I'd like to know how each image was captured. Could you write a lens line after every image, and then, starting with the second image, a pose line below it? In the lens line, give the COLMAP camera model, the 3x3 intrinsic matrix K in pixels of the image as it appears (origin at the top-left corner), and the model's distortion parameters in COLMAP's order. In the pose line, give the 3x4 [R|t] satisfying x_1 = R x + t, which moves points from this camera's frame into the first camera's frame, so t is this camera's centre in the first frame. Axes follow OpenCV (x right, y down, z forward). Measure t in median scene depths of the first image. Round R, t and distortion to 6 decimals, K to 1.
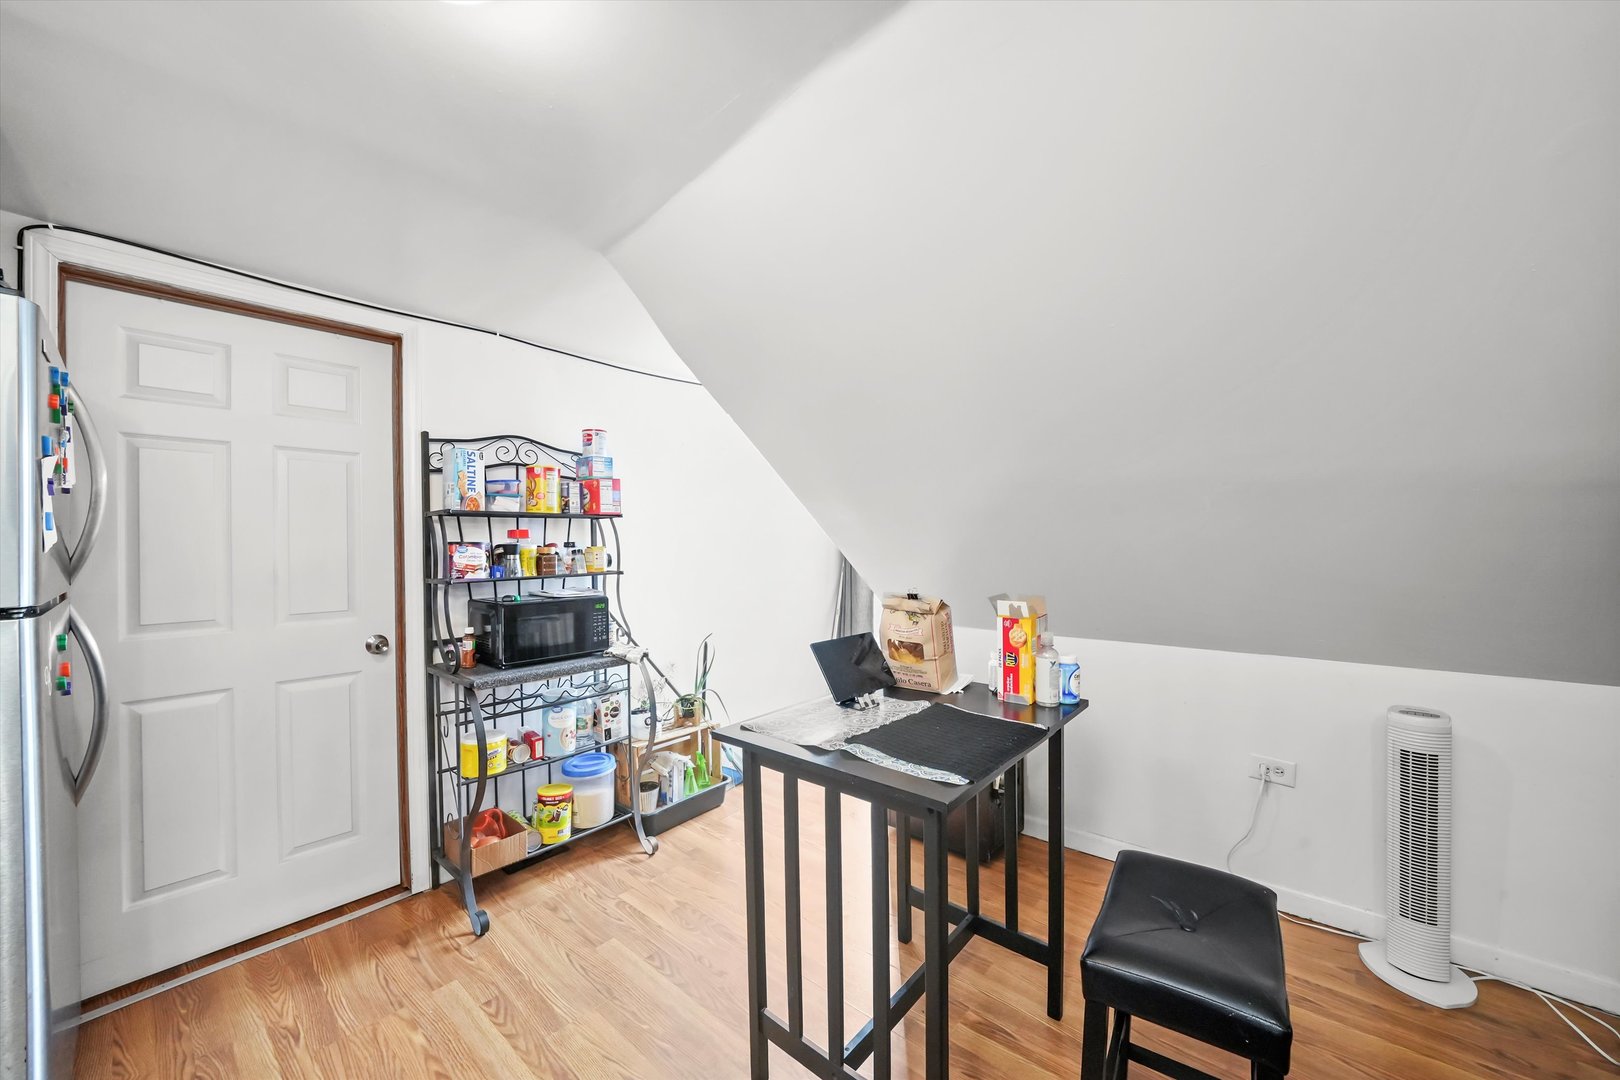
lens RADIAL K [[606.7, 0, 810.0], [0, 606.7, 540.0], [0, 0, 1]] dist [-0.019887, 0.003144]
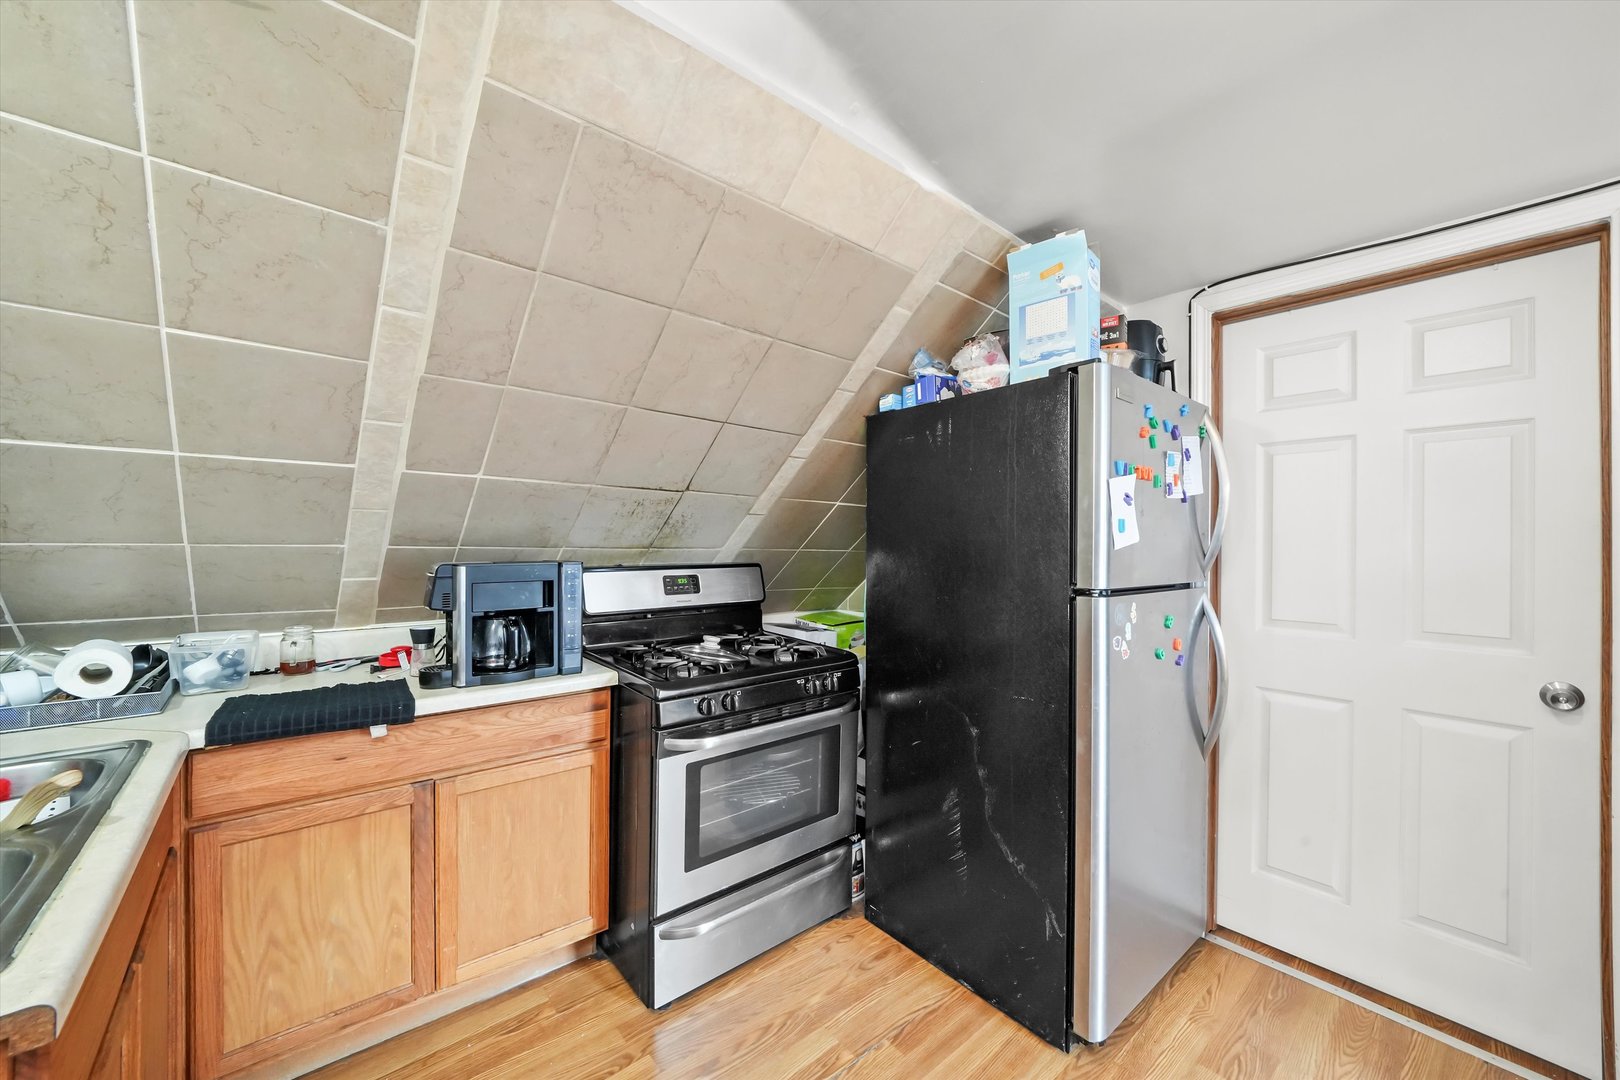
lens RADIAL K [[606.7, 0, 810.0], [0, 606.7, 540.0], [0, 0, 1]] dist [-0.019887, 0.003144]
pose [[-0.149405, 0.000741, -0.988776, 0.063233], [-0.006266, 0.999979, 0.001696, 0.001970], [0.988756, 0.006449, -0.149397, 0.256262]]
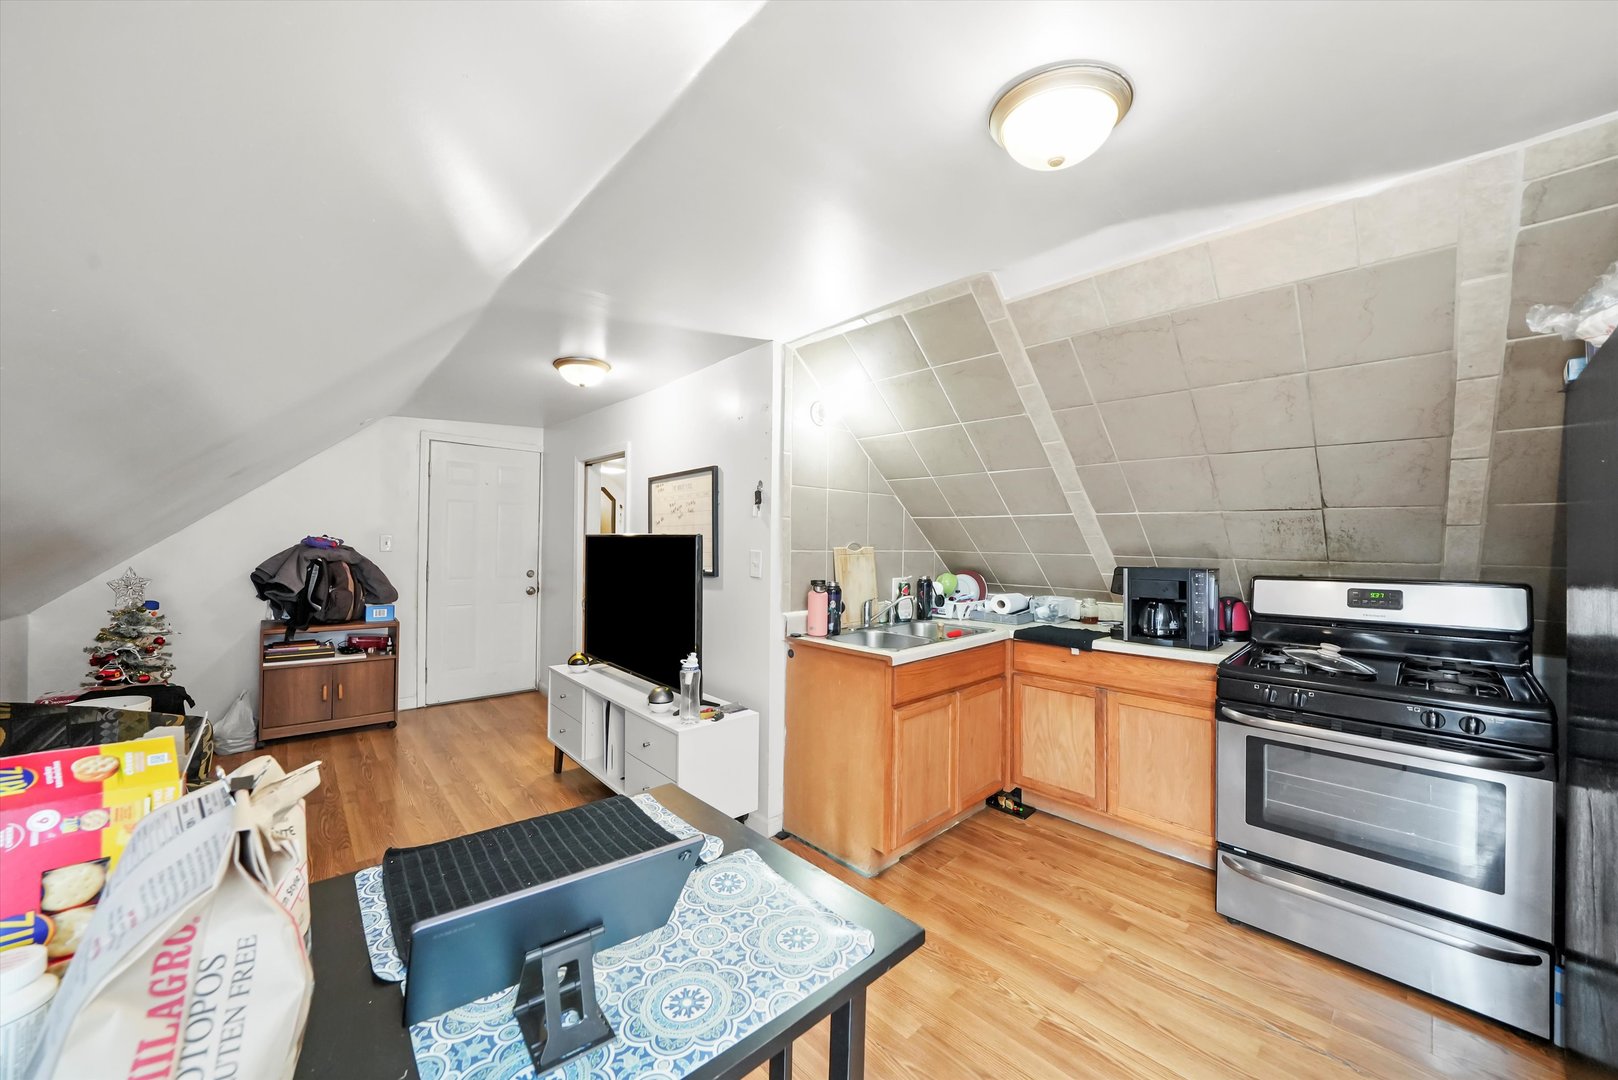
lens RADIAL K [[587.1, 0, 808.1], [0, 587.1, 548.4], [0, 0, 1]] dist [-0.020300, 0.000070]
pose [[-0.994219, -0.001572, 0.107360, -0.076813], [-0.000958, 0.999983, 0.005773, -0.008046], [-0.107367, 0.005637, -0.994203, 0.925731]]
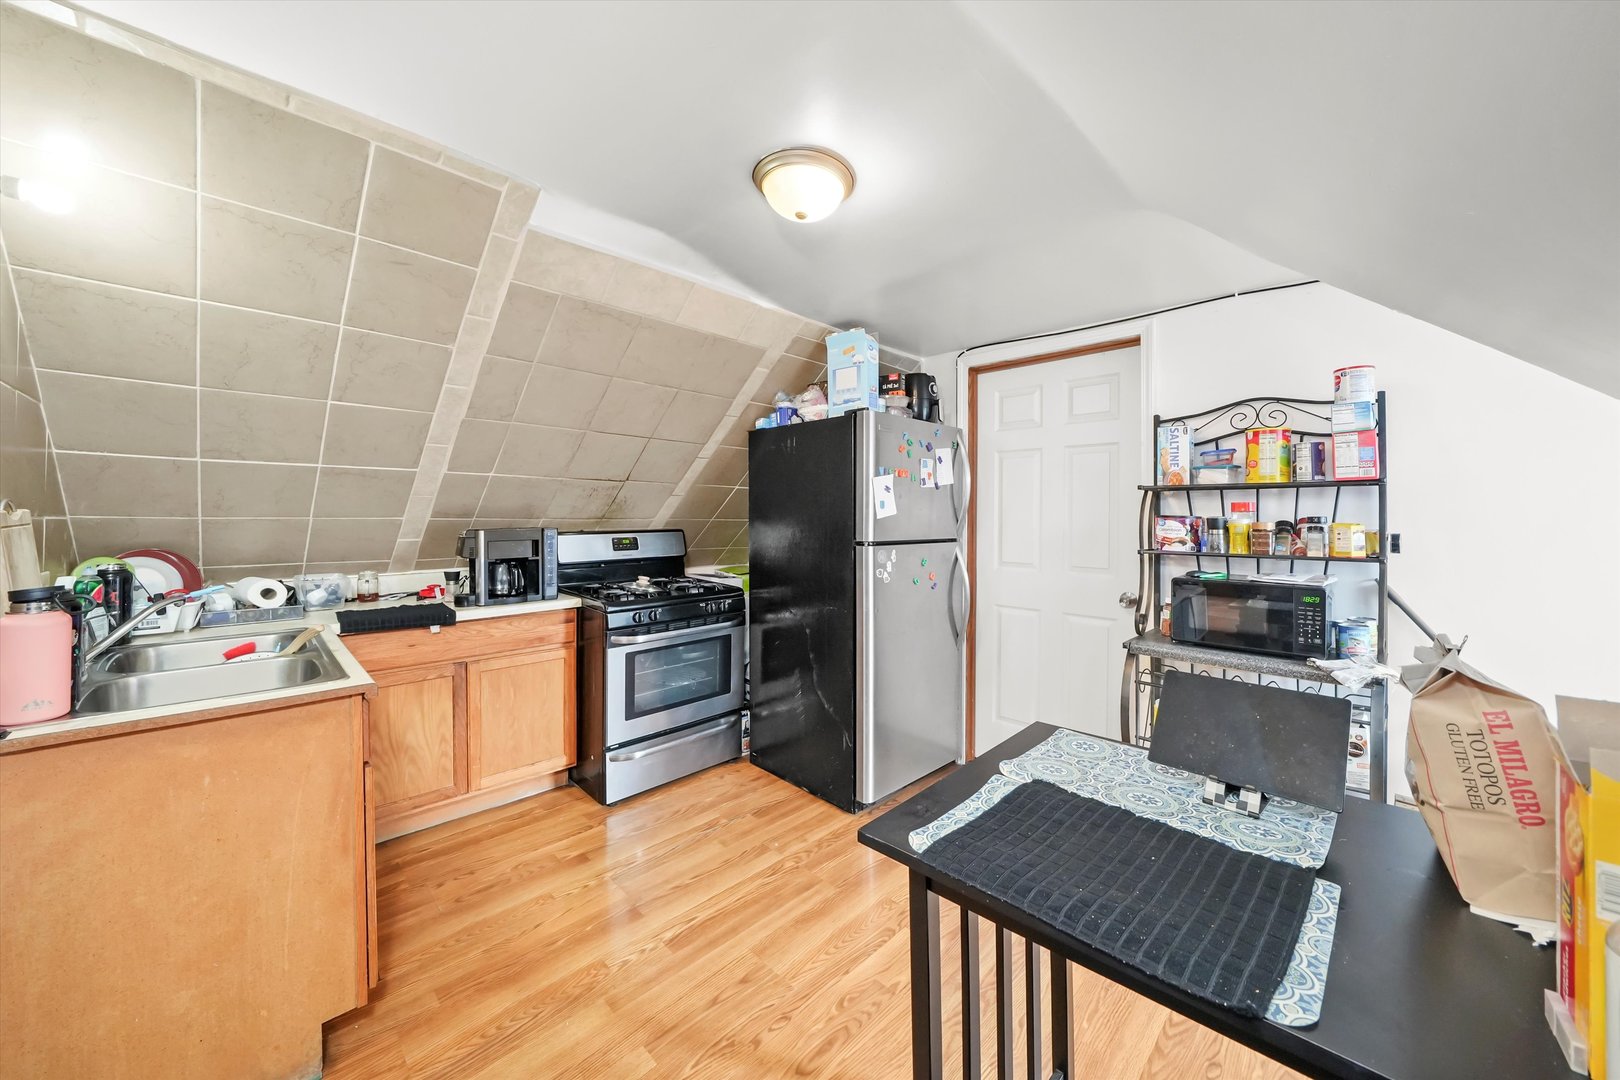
lens RADIAL K [[577.6, 0, 813.8], [0, 577.6, 518.2], [0, 0, 1]] dist [-0.021355, -0.000002]
pose [[-0.066473, 0.013482, -0.997697, 0.448919], [-0.003042, 0.999901, 0.013714, -0.003626], [0.997784, 0.003946, -0.066425, 0.437869]]
